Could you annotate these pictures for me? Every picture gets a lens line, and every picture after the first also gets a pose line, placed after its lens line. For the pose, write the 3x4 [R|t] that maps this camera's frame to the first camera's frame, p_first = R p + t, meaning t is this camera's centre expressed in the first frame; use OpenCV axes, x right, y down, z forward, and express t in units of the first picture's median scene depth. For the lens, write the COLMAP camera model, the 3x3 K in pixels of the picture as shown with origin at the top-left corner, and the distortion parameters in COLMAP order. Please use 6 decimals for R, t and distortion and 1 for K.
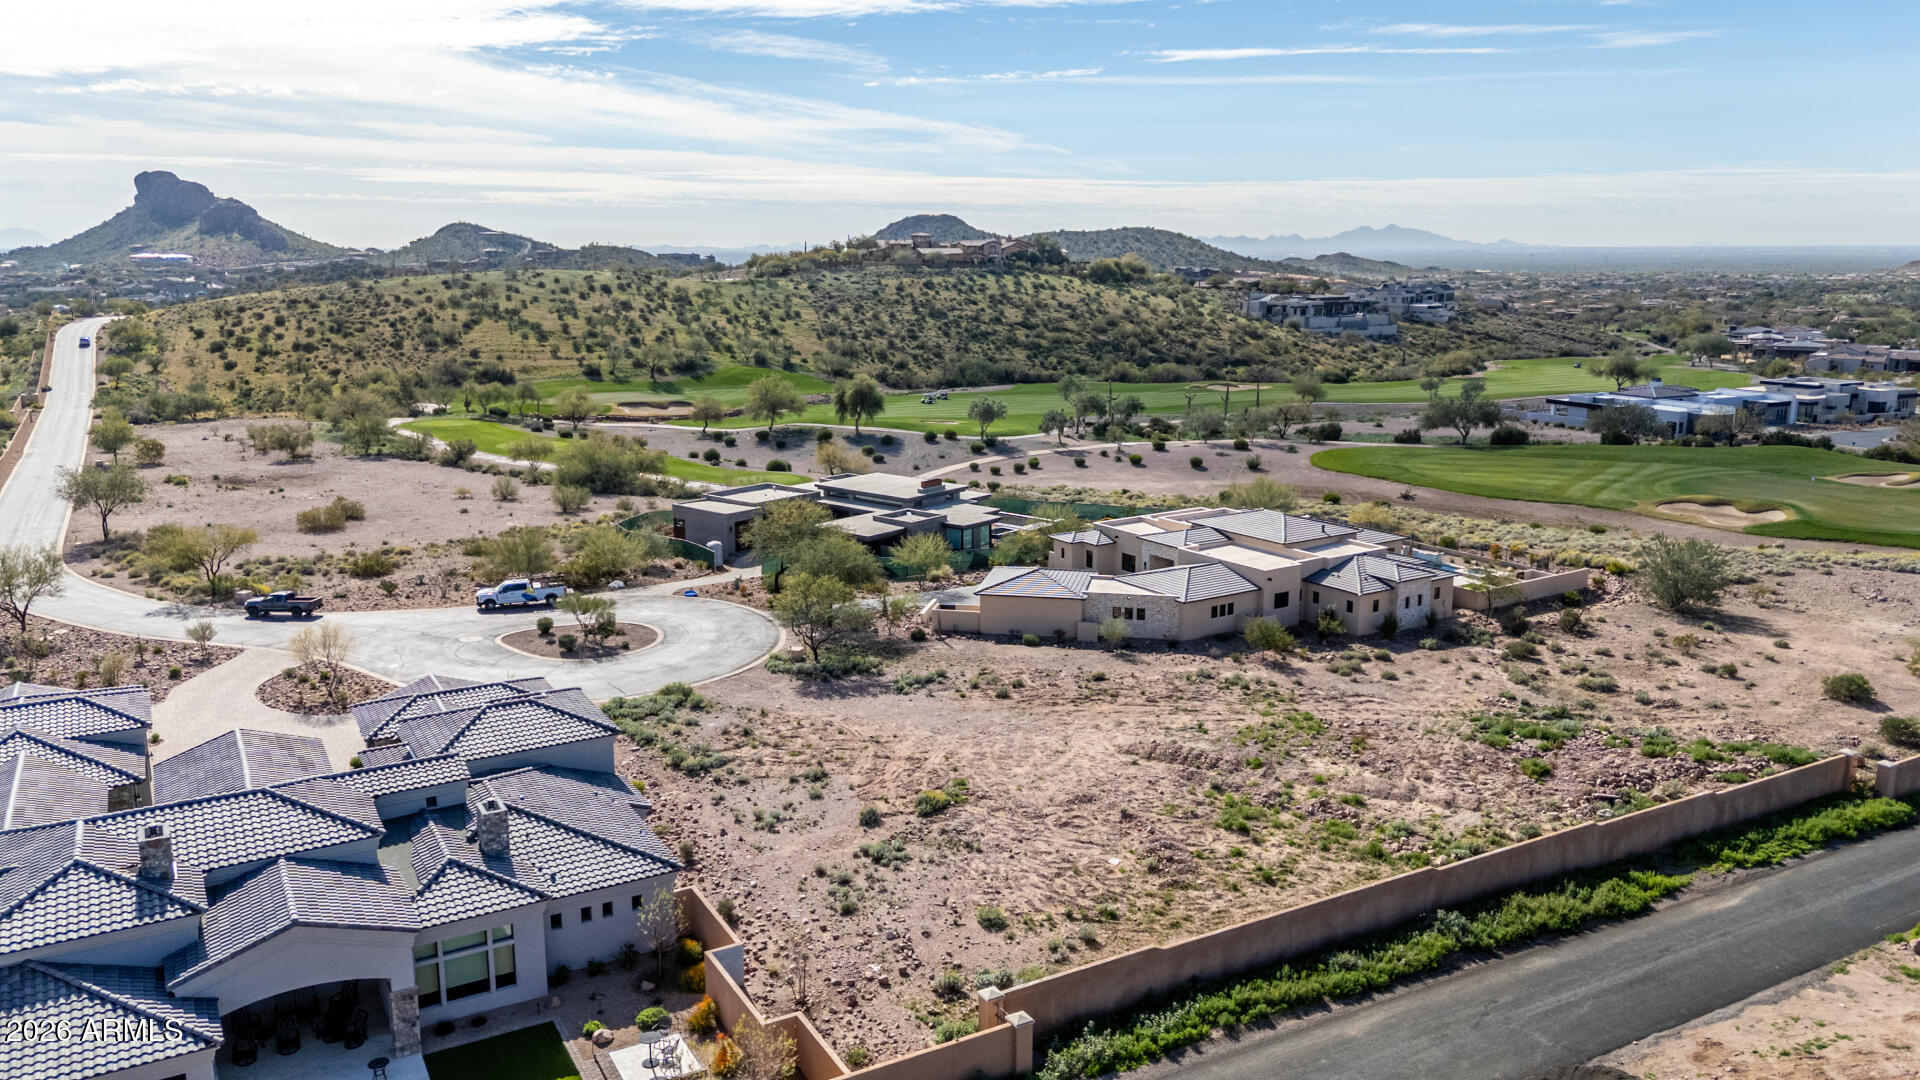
lens RADIAL K [[1403.8, 0, 960.0], [0, 1403.8, 540.0], [0, 0, 1]] dist [0.092549, -0.113610]
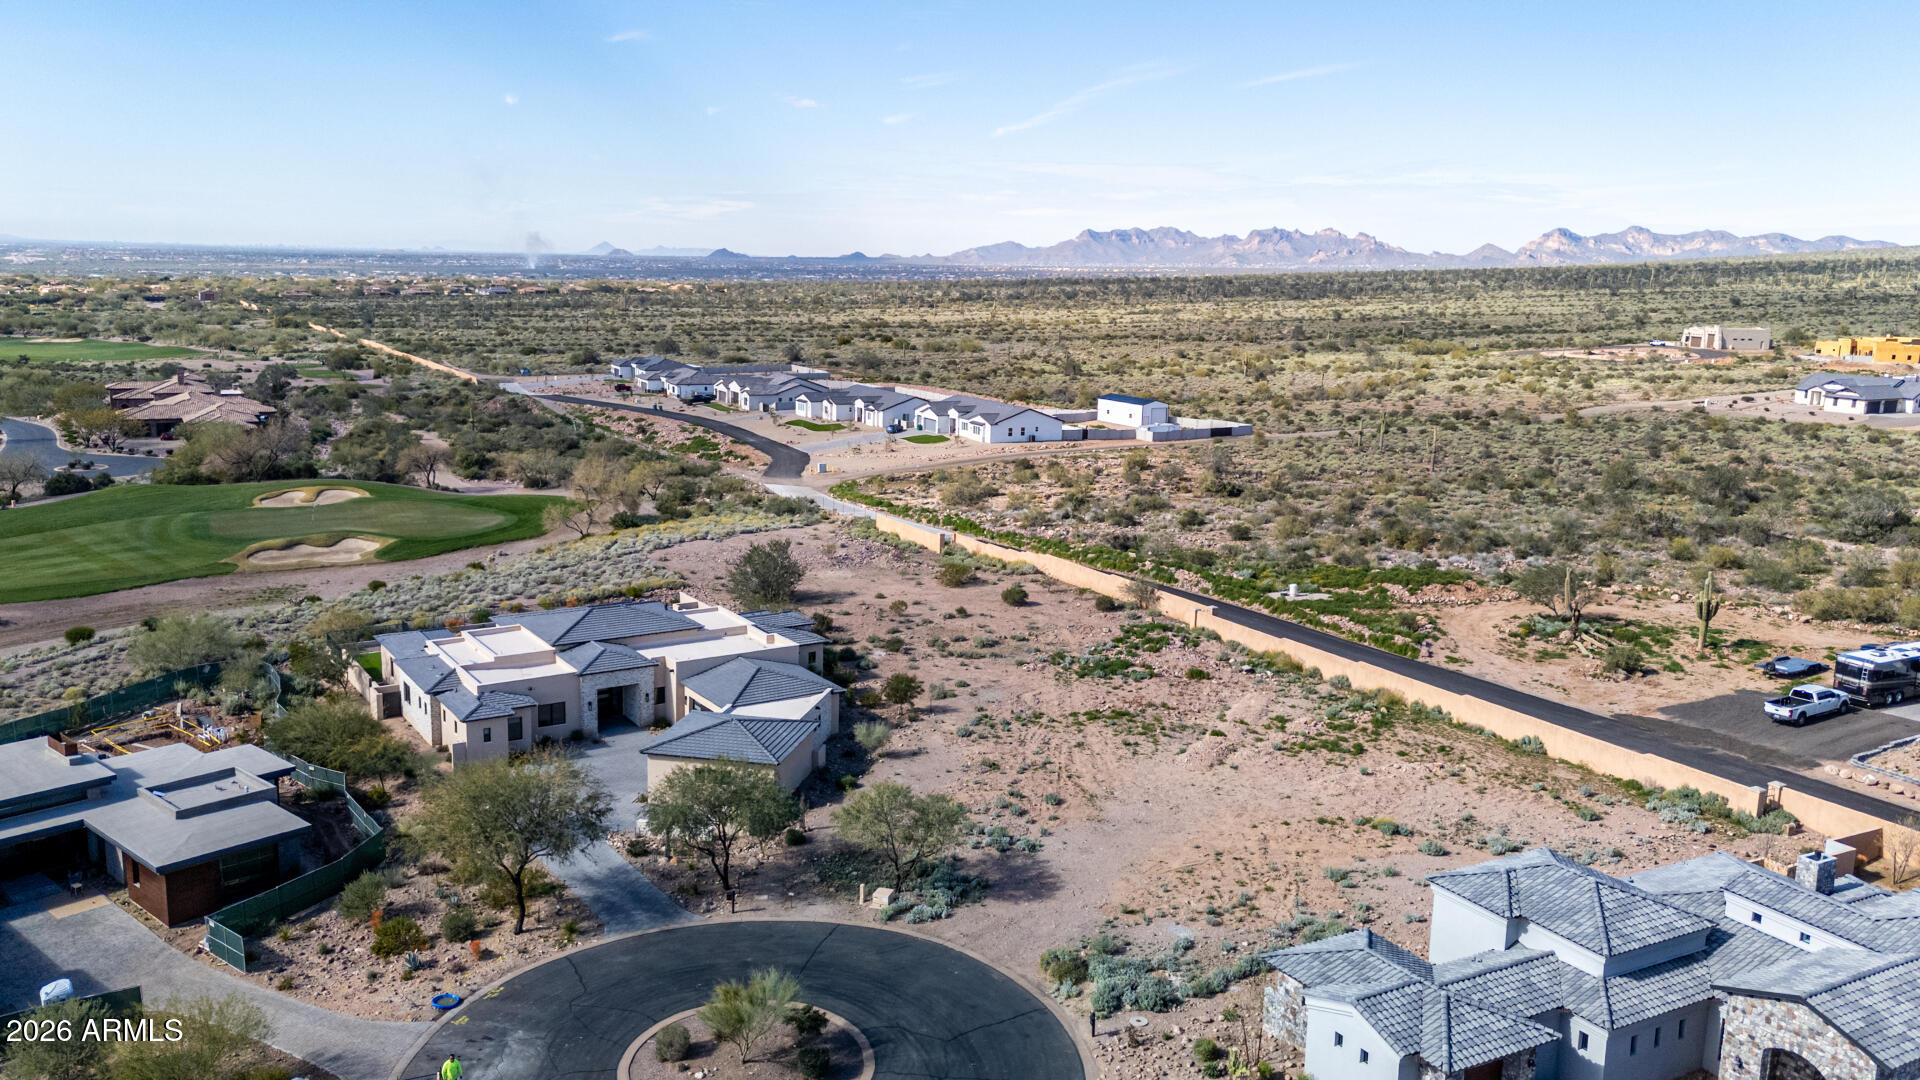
lens RADIAL K [[1474.1, 0, 953.9], [0, 1474.1, 505.2], [0, 0, 1]] dist [0.099206, -0.110544]
pose [[0.007661, -0.159791, 0.987121, -0.618260], [0.183910, 0.970537, 0.155679, -0.168106], [-0.982913, 0.180349, 0.036822, 0.664494]]
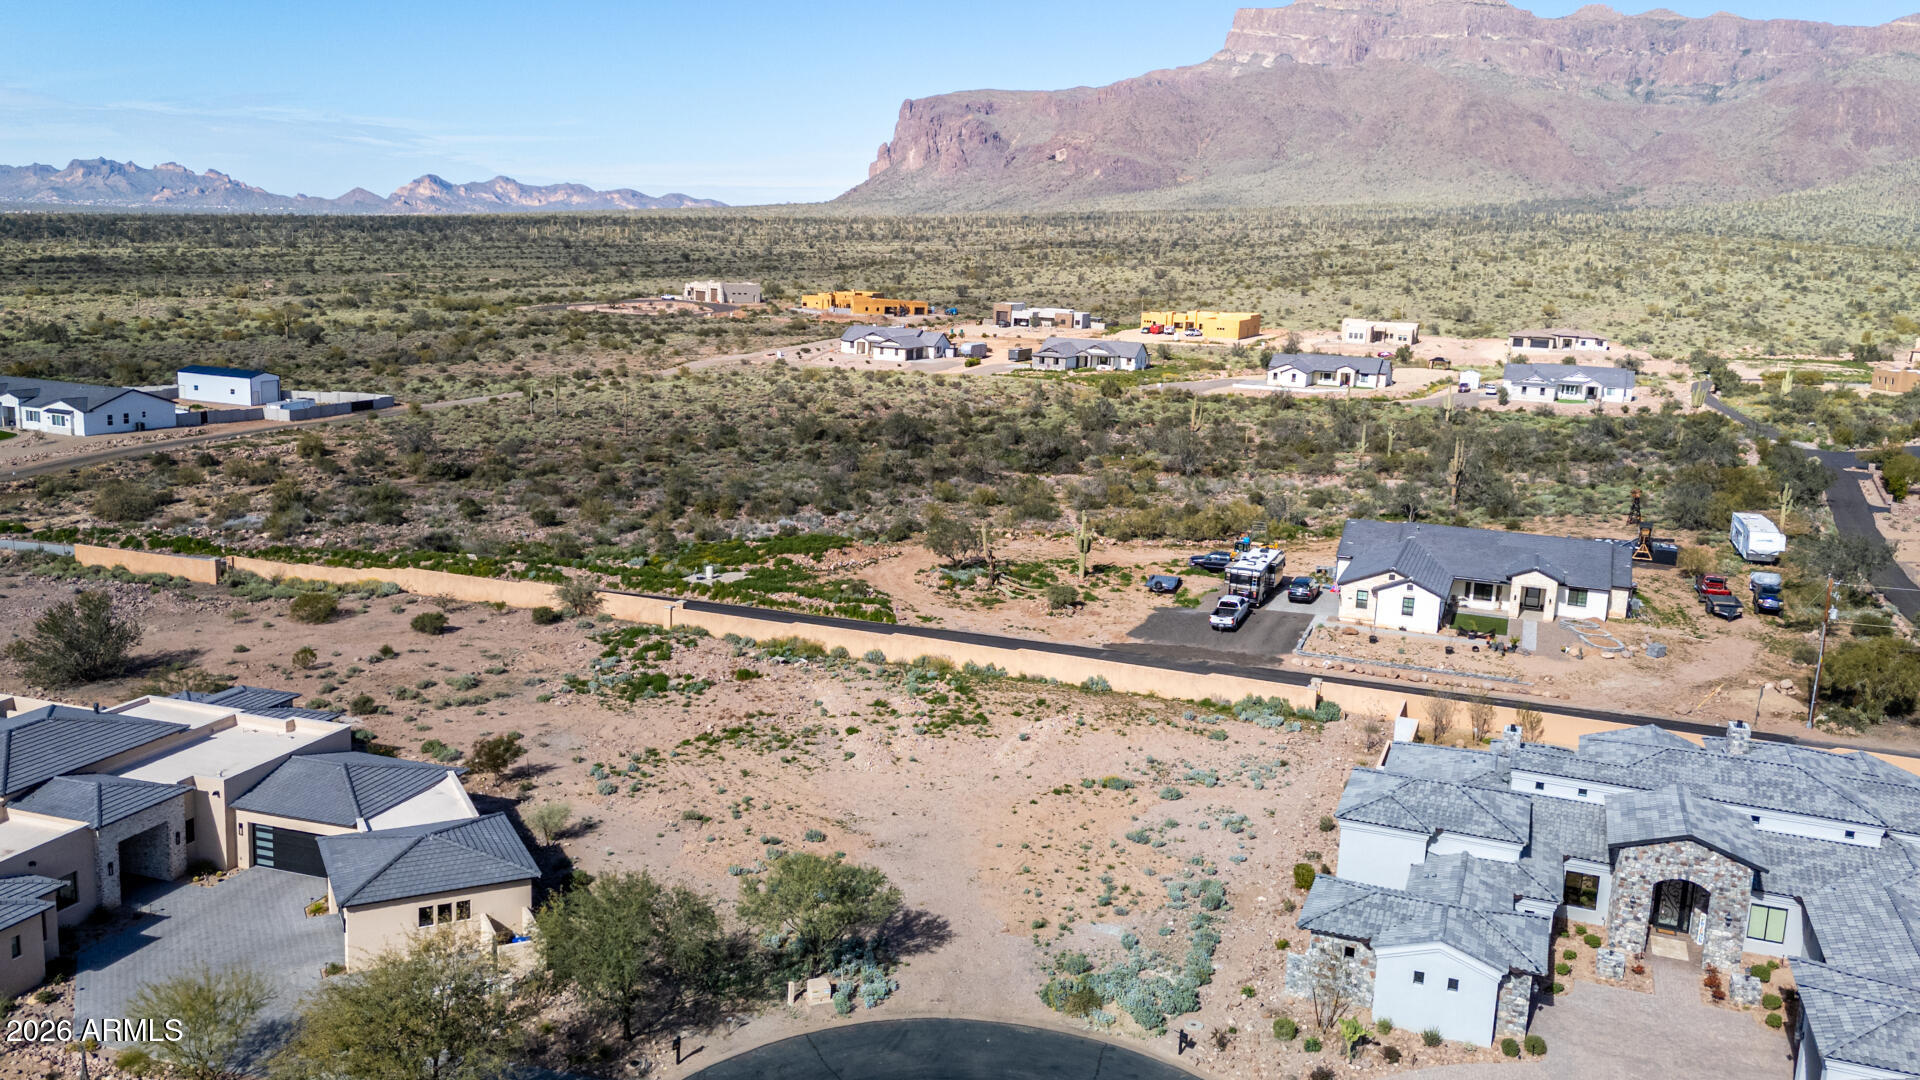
lens RADIAL K [[1530.6, 0, 957.0], [0, 1530.6, 496.7], [0, 0, 1]] dist [0.125176, -0.184145]
pose [[-0.635620, -0.148851, 0.757516, -0.470154], [0.119074, 0.950591, 0.286704, -0.230630], [-0.762764, 0.272435, -0.586490, 0.954595]]
